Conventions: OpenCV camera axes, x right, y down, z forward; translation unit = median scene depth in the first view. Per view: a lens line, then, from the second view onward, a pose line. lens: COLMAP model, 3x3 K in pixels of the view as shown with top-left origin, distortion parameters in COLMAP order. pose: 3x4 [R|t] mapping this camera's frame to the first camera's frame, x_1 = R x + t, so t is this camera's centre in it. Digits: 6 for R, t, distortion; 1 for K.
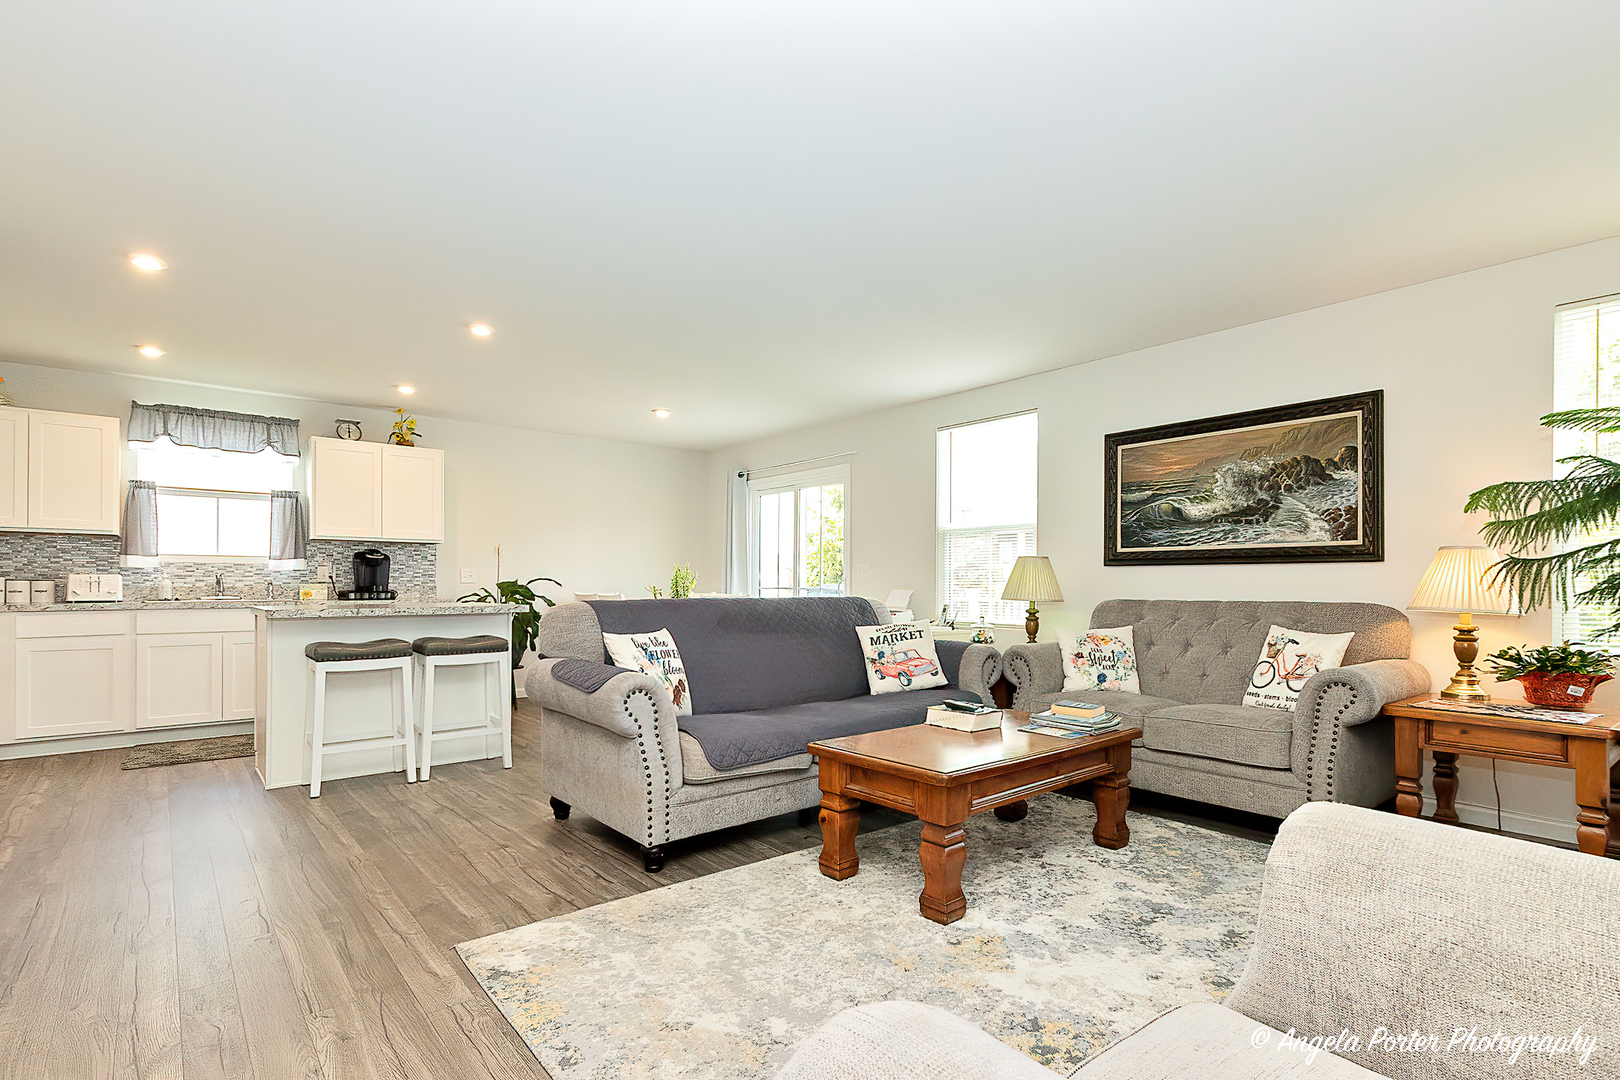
lens RADIAL K [[780.4, 0, 808.6], [0, 780.4, 583.5], [0, 0, 1]] dist [0.015228, 0.006035]
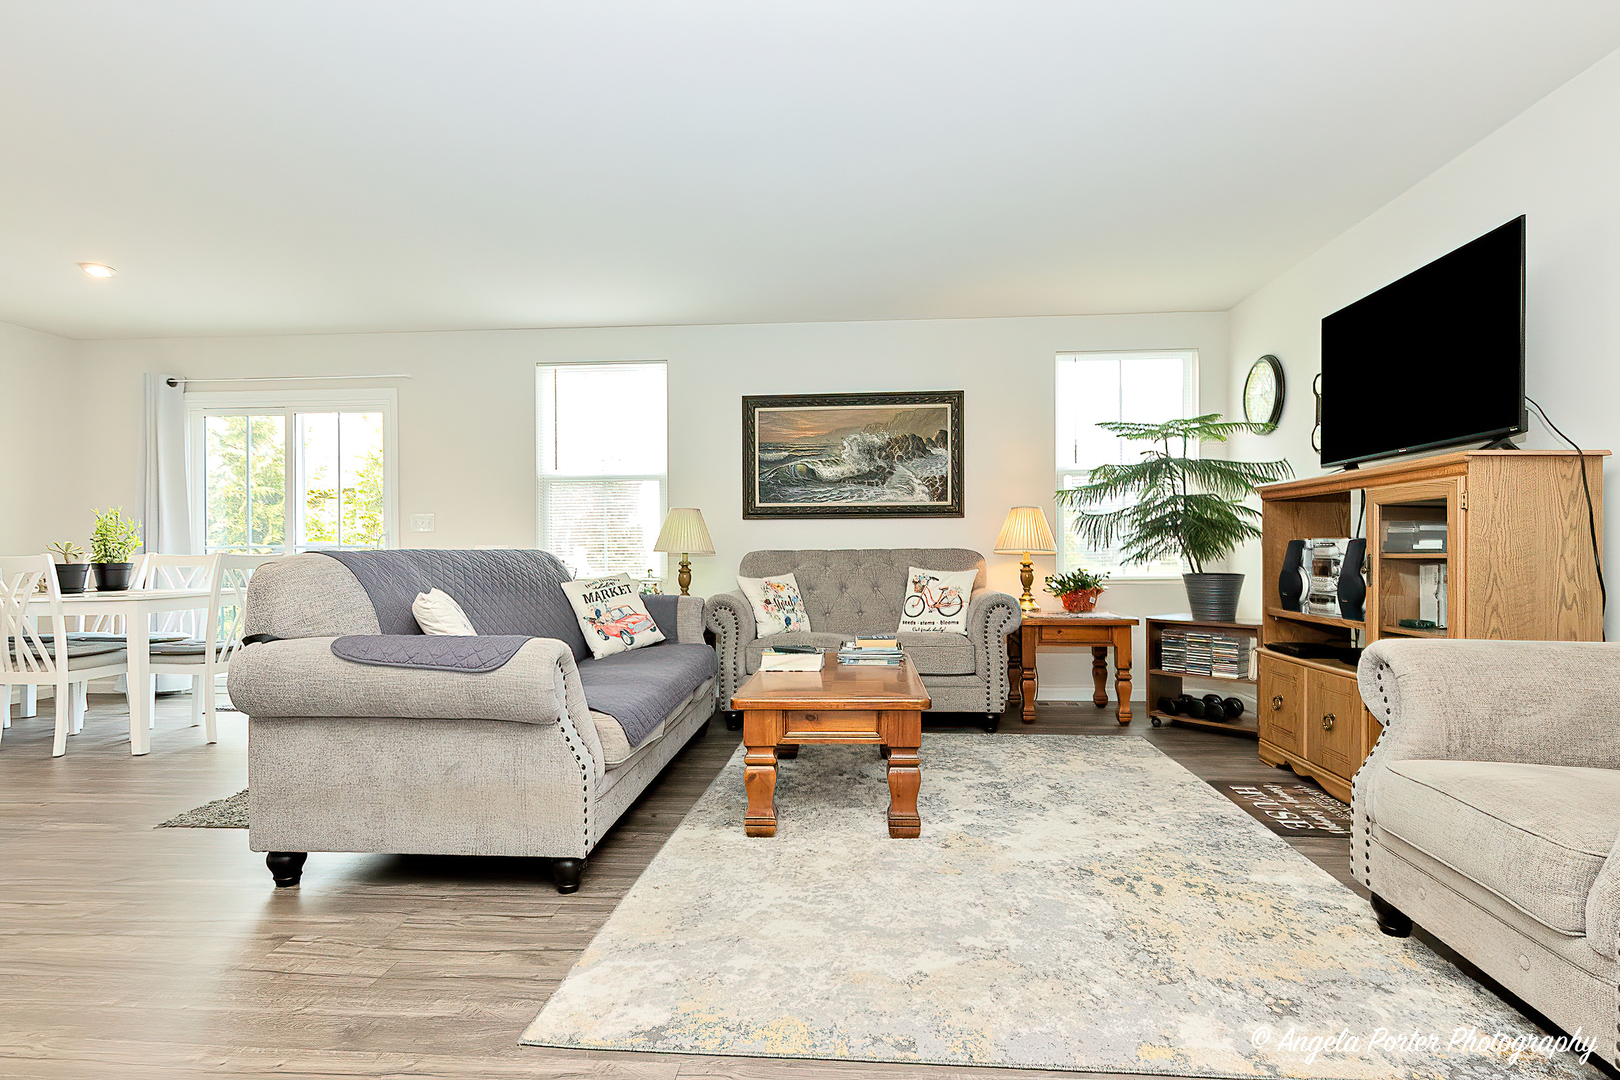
lens RADIAL K [[840.0, 0, 794.3], [0, 840.0, 551.5], [0, 0, 1]] dist [0.005363, 0.001959]
pose [[0.698131, -0.008412, 0.715921, -0.482628], [0.007449, 0.999962, 0.004486, 0.020603], [-0.715932, 0.002201, 0.698167, 0.191533]]
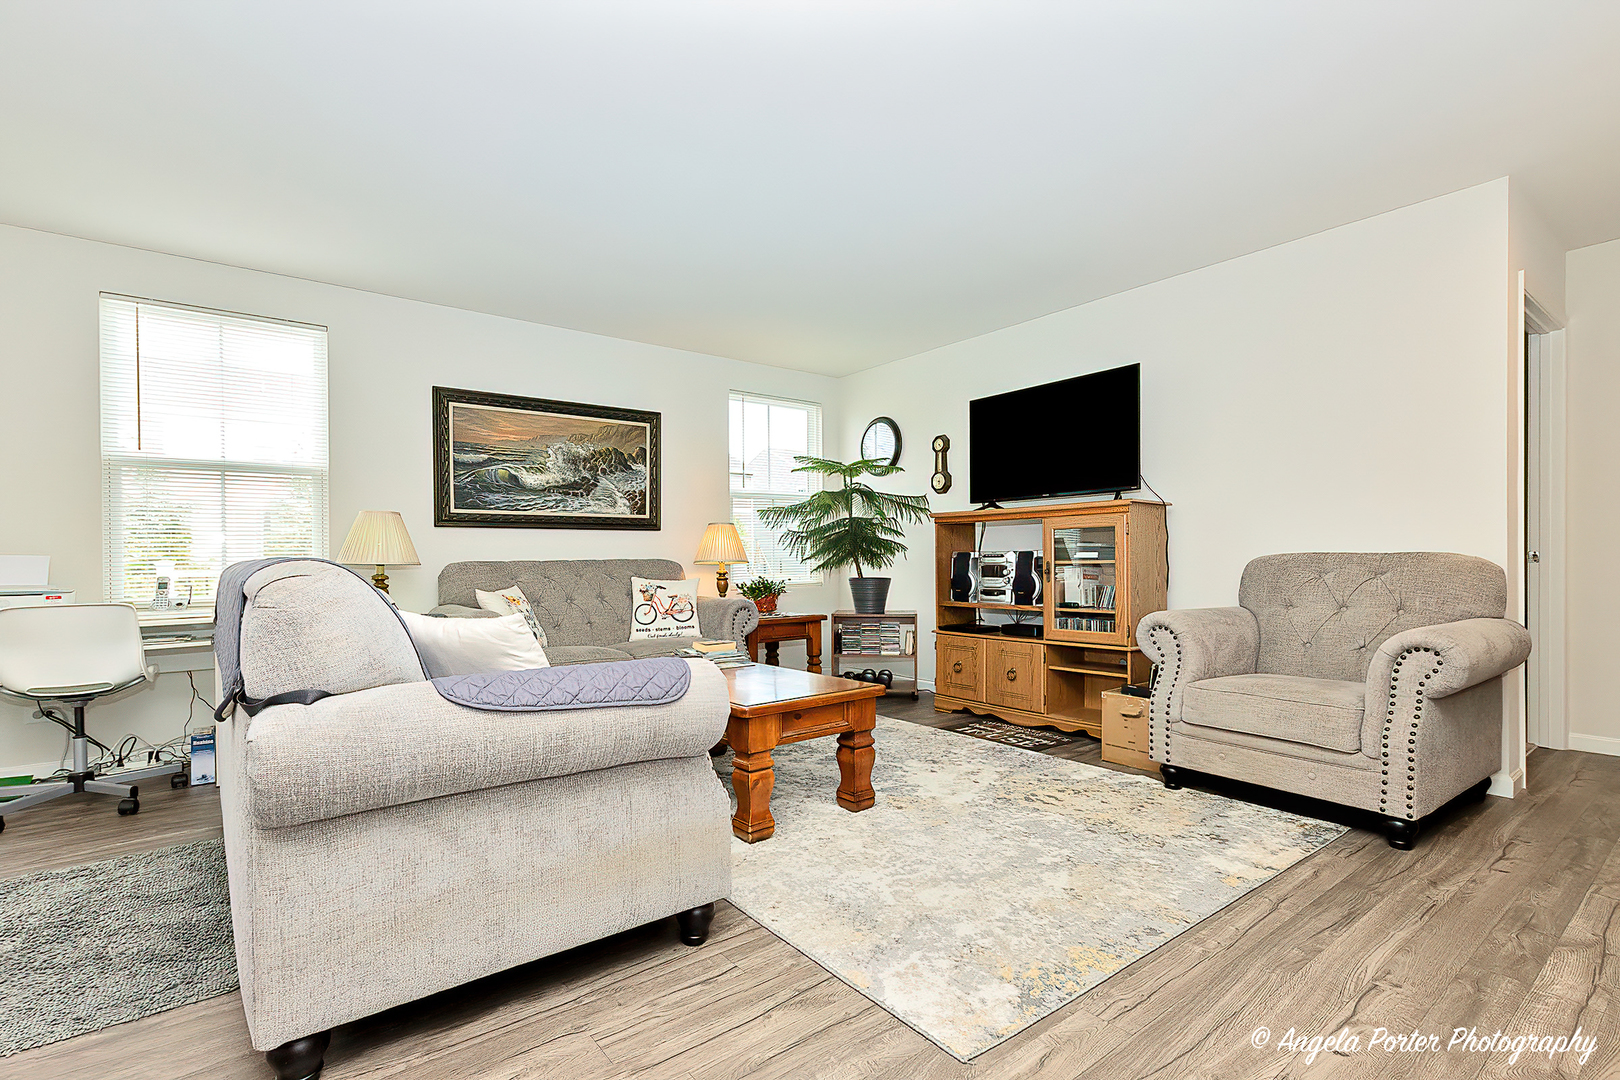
lens RADIAL K [[780.4, 0, 798.2], [0, 780.4, 553.4], [0, 0, 1]] dist [0.015228, 0.006035]
pose [[0.025827, 0.003258, 0.999661, -0.673223], [0.008910, 0.999954, -0.003489, 0.020586], [-0.999627, 0.008997, 0.025797, 0.672958]]
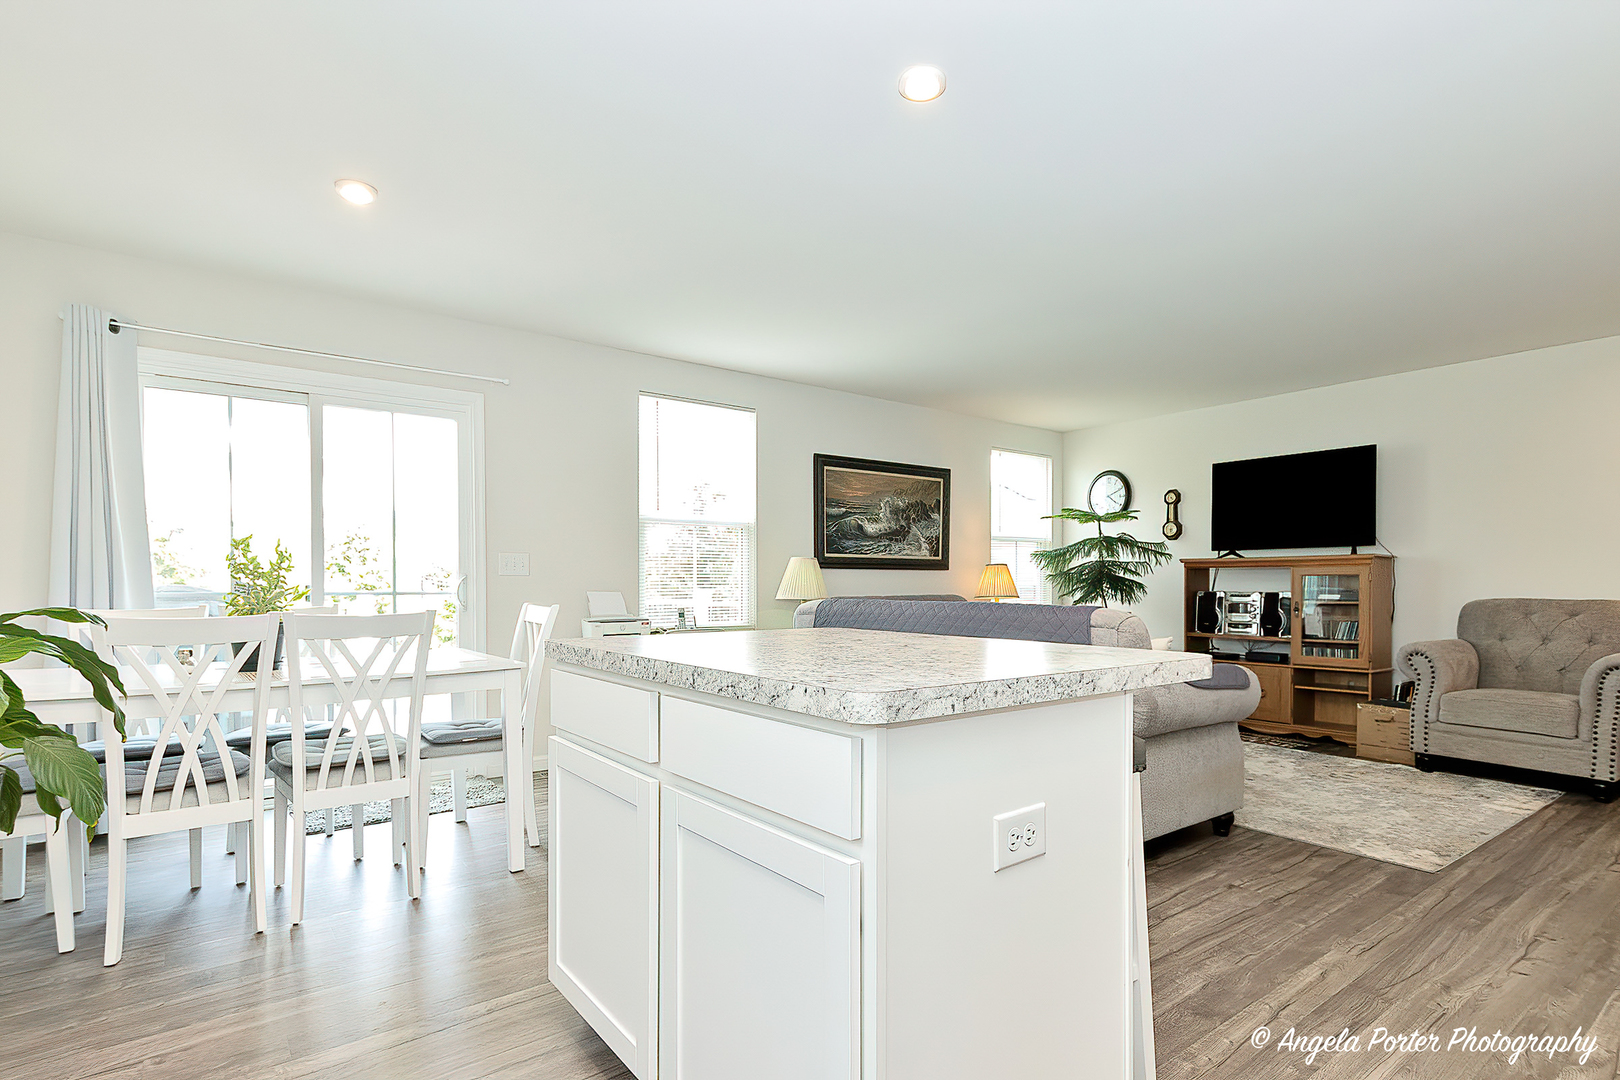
lens RADIAL K [[888.5, 0, 843.5], [0, 888.5, 589.2], [0, 0, 1]] dist [0.015258, -0.002590]
pose [[-0.015499, -0.010664, 0.999823, -1.139499], [-0.003087, 0.999939, 0.010618, -0.006218], [-0.999875, -0.002922, -0.015531, 1.199867]]
